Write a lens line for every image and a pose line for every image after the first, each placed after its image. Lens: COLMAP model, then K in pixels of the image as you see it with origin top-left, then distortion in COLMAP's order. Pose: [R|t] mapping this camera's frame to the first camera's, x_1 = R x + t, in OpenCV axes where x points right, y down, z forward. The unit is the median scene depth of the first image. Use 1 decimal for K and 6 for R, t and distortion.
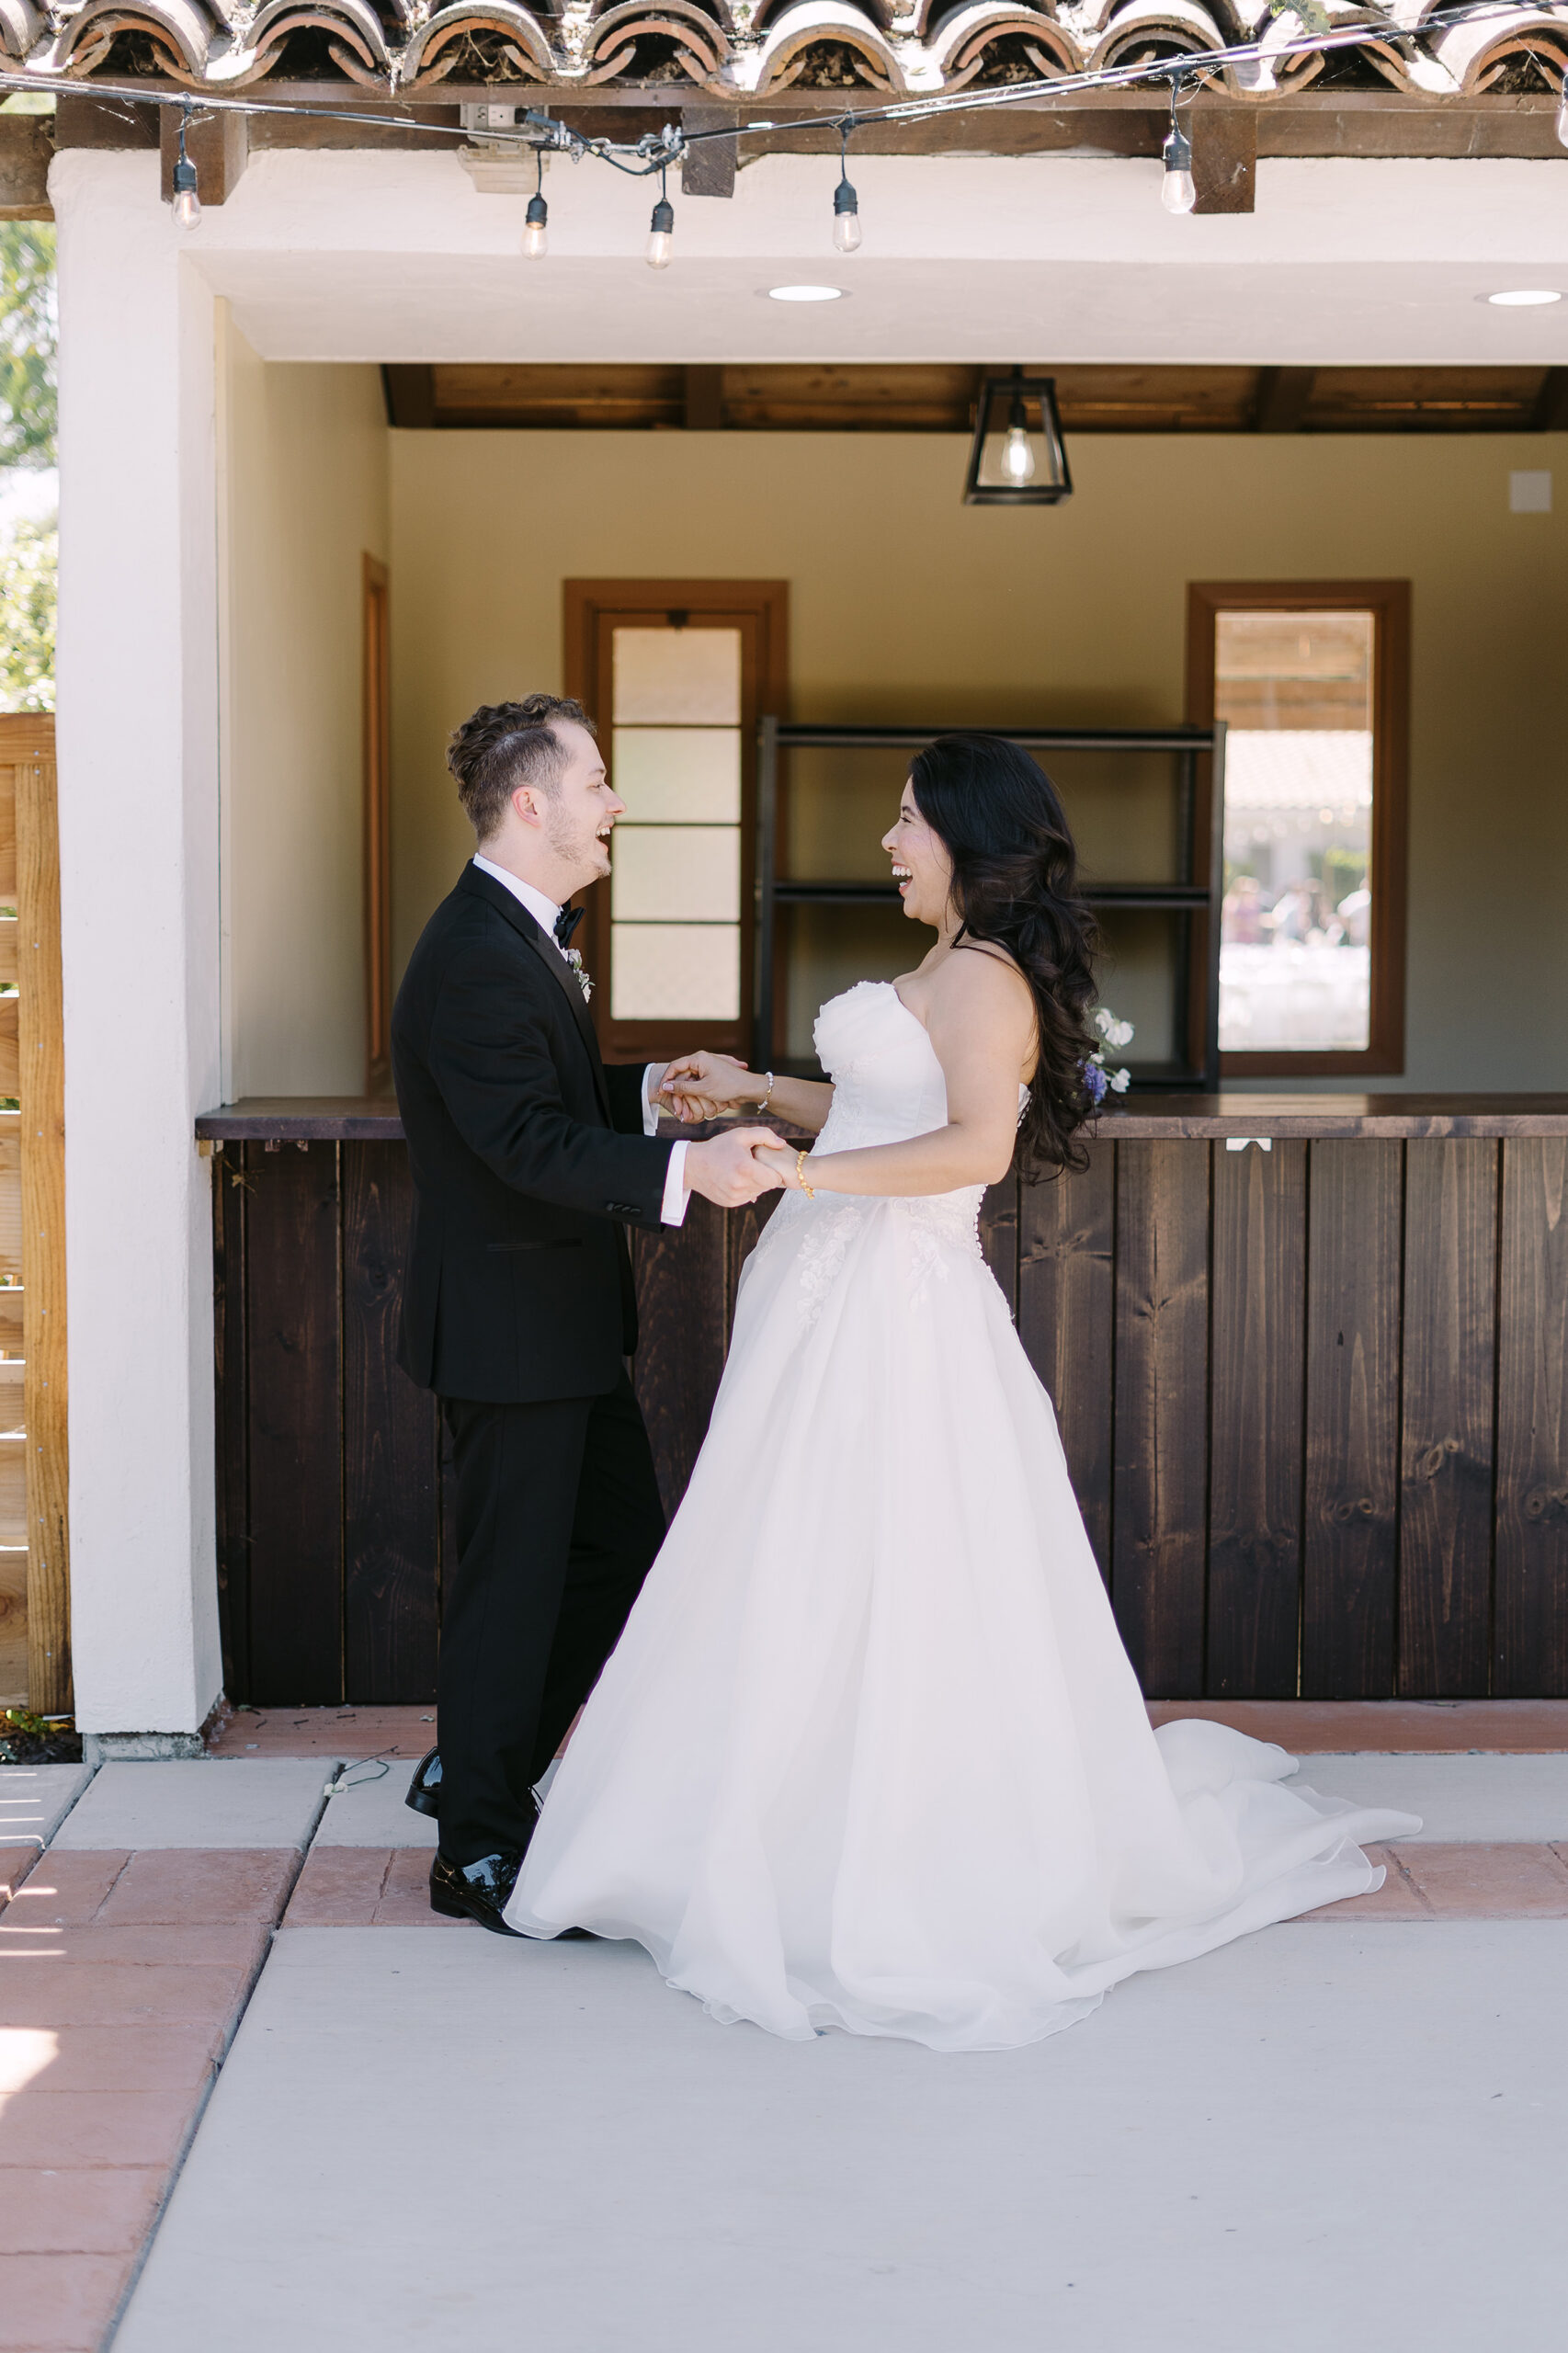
lens RADIAL K [[3959.2, 0, 784.0], [0, 3959.2, 1176.5], [0, 0, 1]] dist [0.012177, -0.119447]
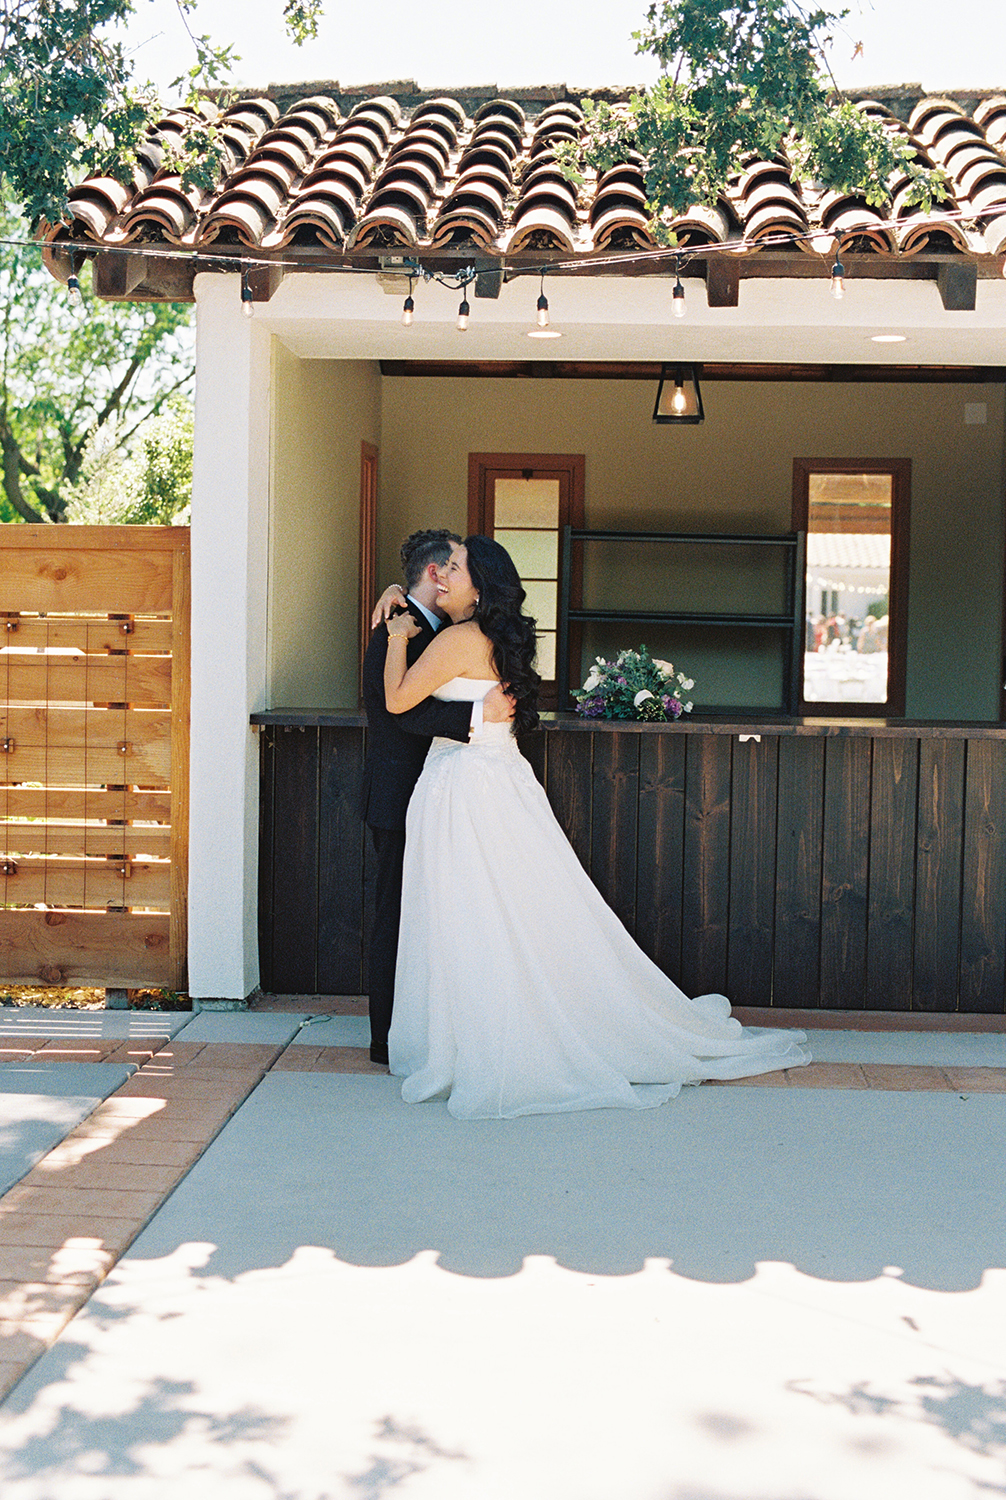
lens RADIAL K [[2744.5, 0, 503.0], [0, 2744.5, 750.0], [0, 0, 1]] dist [-0.051247, 0.150923]
pose [[0.995101, 0.021779, -0.096430, 0.131252], [-0.023980, 0.999476, -0.021725, 0.033420], [0.095906, 0.023931, 0.995103, -0.468770]]
